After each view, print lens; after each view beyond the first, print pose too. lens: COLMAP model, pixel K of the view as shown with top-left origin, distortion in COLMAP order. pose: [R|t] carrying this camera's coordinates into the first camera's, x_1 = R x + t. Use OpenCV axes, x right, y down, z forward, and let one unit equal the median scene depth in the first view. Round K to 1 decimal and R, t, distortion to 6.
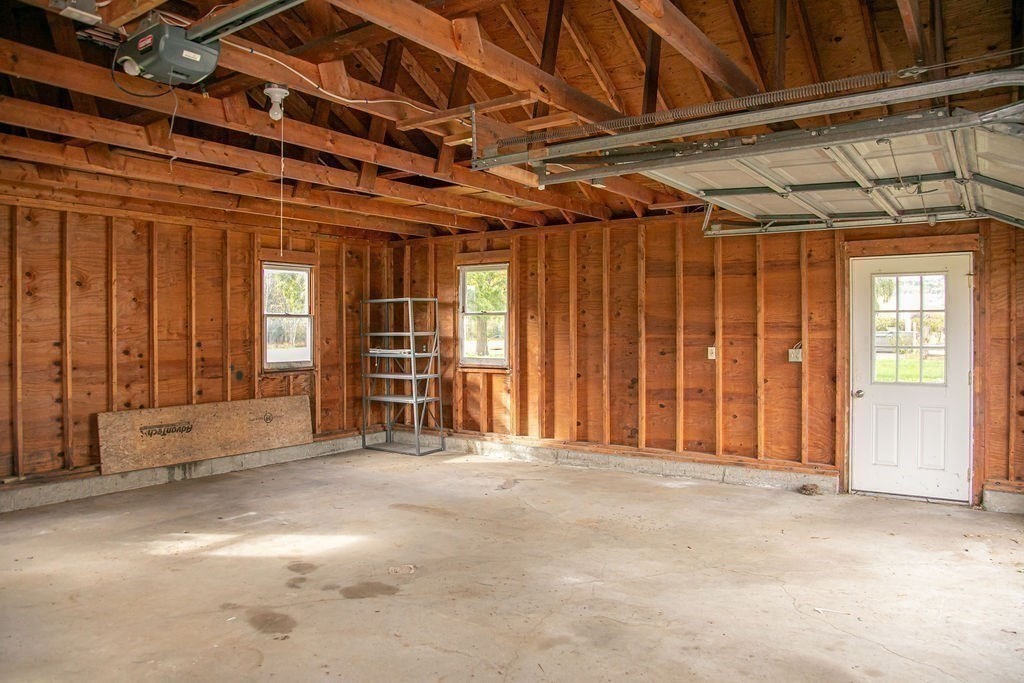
lens RADIAL K [[724.7, 0, 512.0], [0, 724.7, 341.5], [0, 0, 1]] dist [-0.059252, 0.003730]
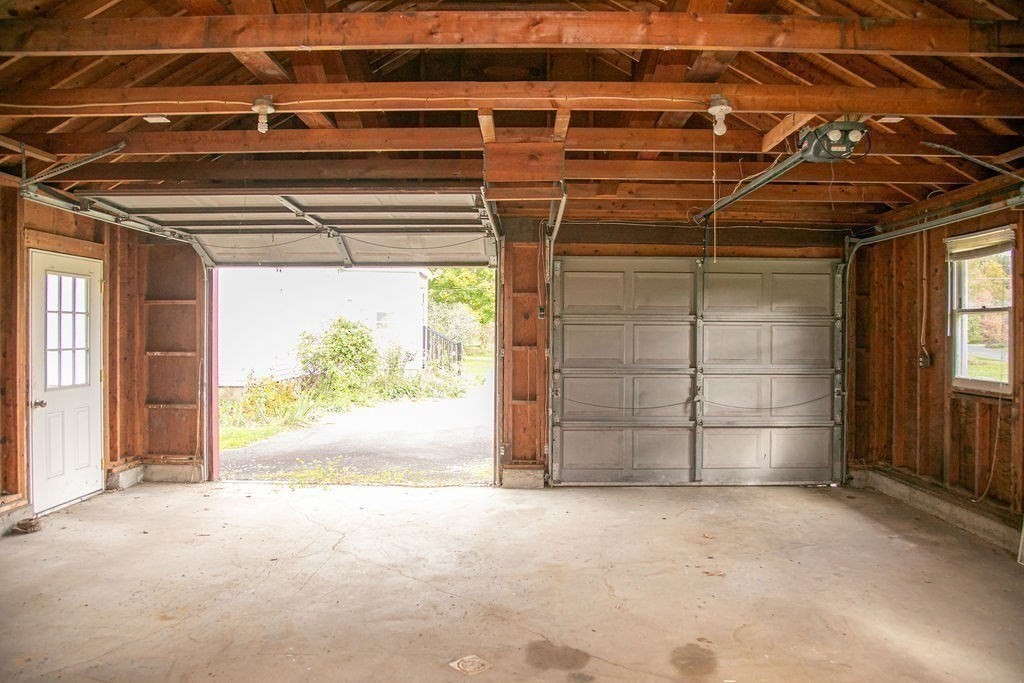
lens RADIAL K [[724.7, 0, 512.0], [0, 724.7, 341.5], [0, 0, 1]] dist [-0.059252, 0.003730]
pose [[-0.557661, -0.009567, 0.830014, -0.844608], [0.016099, 0.999621, 0.022338, -0.021369], [-0.829913, 0.025819, -0.557295, 1.499184]]
